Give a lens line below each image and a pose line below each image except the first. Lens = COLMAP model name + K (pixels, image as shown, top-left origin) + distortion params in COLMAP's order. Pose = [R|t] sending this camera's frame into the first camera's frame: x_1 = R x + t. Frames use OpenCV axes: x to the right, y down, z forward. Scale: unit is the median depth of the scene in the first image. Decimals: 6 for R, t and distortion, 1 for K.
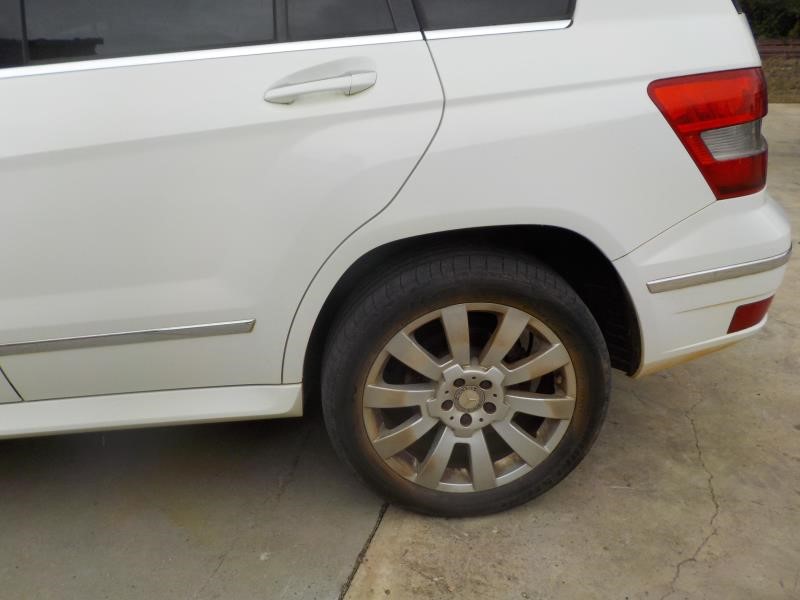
lens RADIAL K [[746.7, 0, 394.9], [0, 746.7, 298.7], [0, 0, 1]] dist [0.026612, 0.006854]
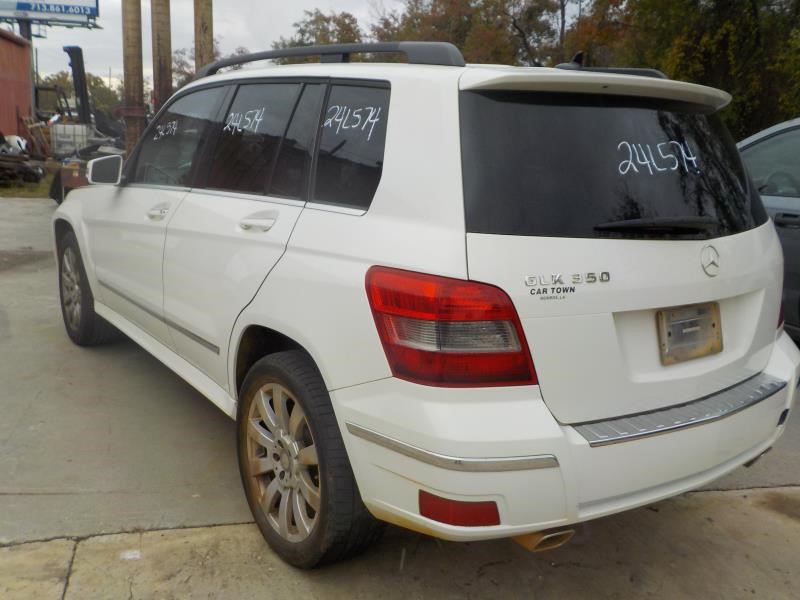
lens RADIAL K [[746.7, 0, 394.9], [0, 746.7, 298.7], [0, 0, 1]] dist [0.026612, 0.006854]
pose [[0.505337, 0.246019, -0.827109, 1.322516], [-0.385750, 0.921799, 0.038504, -0.280566], [0.771901, 0.299600, 0.560721, 0.324451]]
